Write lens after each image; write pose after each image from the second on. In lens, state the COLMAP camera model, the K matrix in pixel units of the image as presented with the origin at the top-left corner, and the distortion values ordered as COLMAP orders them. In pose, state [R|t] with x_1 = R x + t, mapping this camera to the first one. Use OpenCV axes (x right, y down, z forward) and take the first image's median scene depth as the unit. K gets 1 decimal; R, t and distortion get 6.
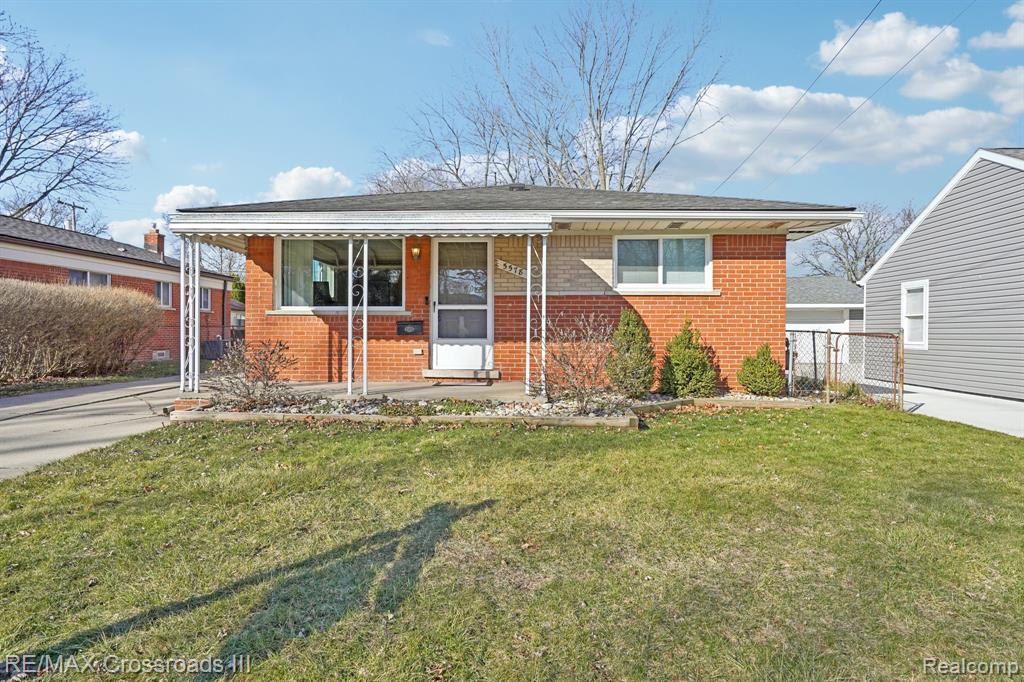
lens RADIAL K [[601.8, 0, 516.0], [0, 601.8, 335.8], [0, 0, 1]] dist [-0.012274, 0.004452]
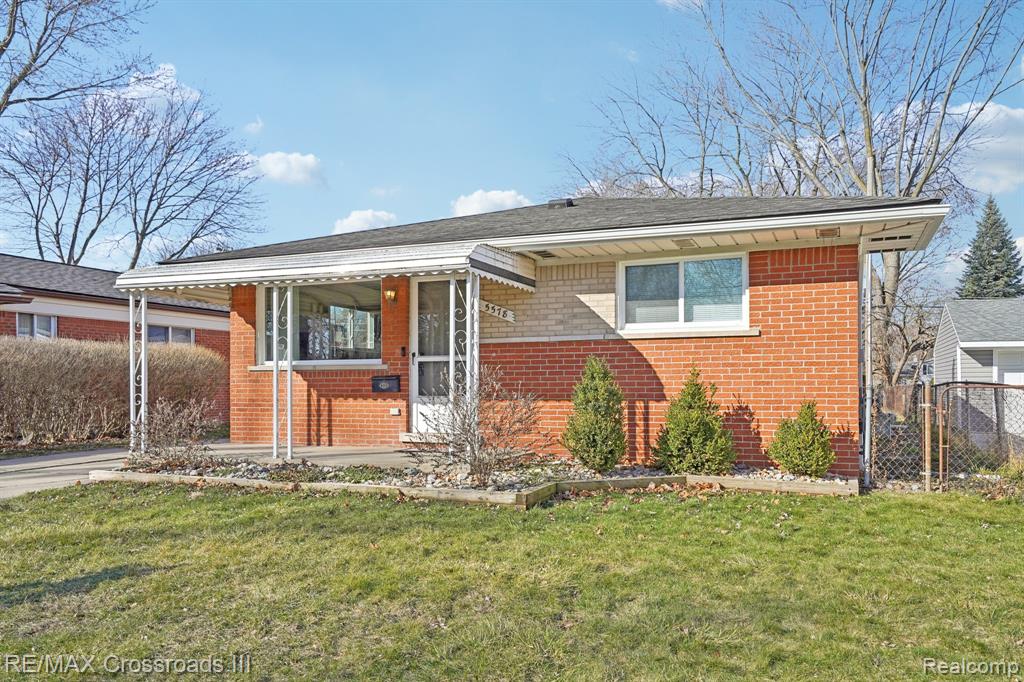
lens RADIAL K [[806.0, 0, 515.0], [0, 806.0, 393.0], [0, 0, 1]] dist [0.026078, -0.009344]
pose [[0.937310, -0.004686, -0.348465, 0.396168], [0.004321, 0.999989, -0.001823, 0.002557], [0.348470, 0.000203, 0.937320, -0.012804]]
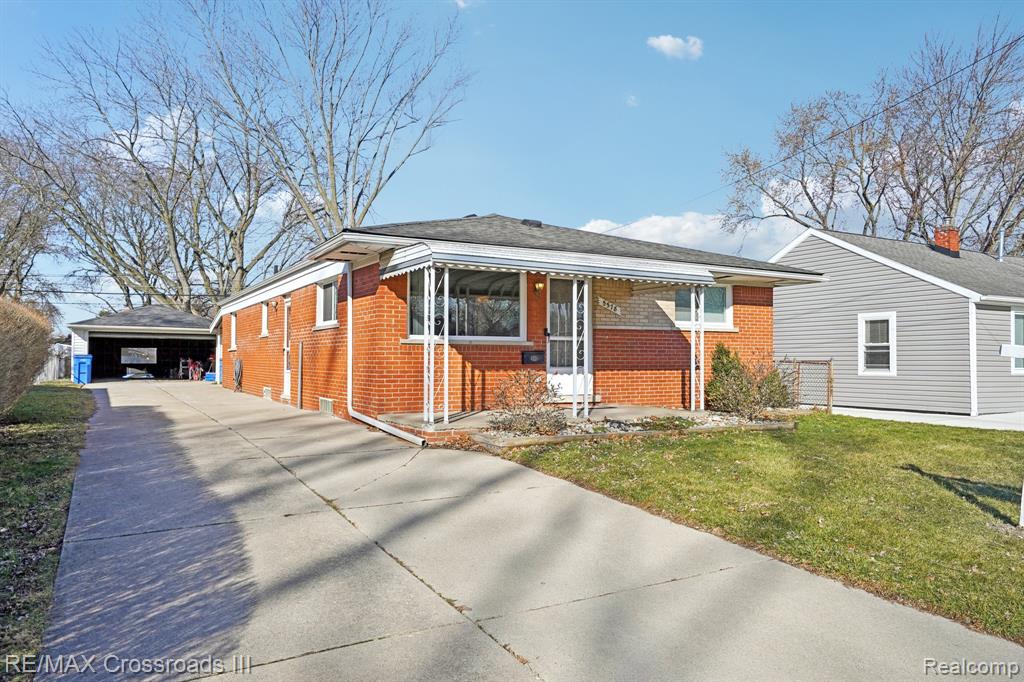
lens RADIAL K [[737.9, 0, 512.0], [0, 737.9, 341.2], [0, 0, 1]] dist [0.007729, 0.003425]
pose [[0.848190, 0.010778, 0.529583, -0.901512], [0.007128, 0.999470, -0.031757, -0.000870], [-0.529645, 0.030711, 0.847663, -0.089532]]
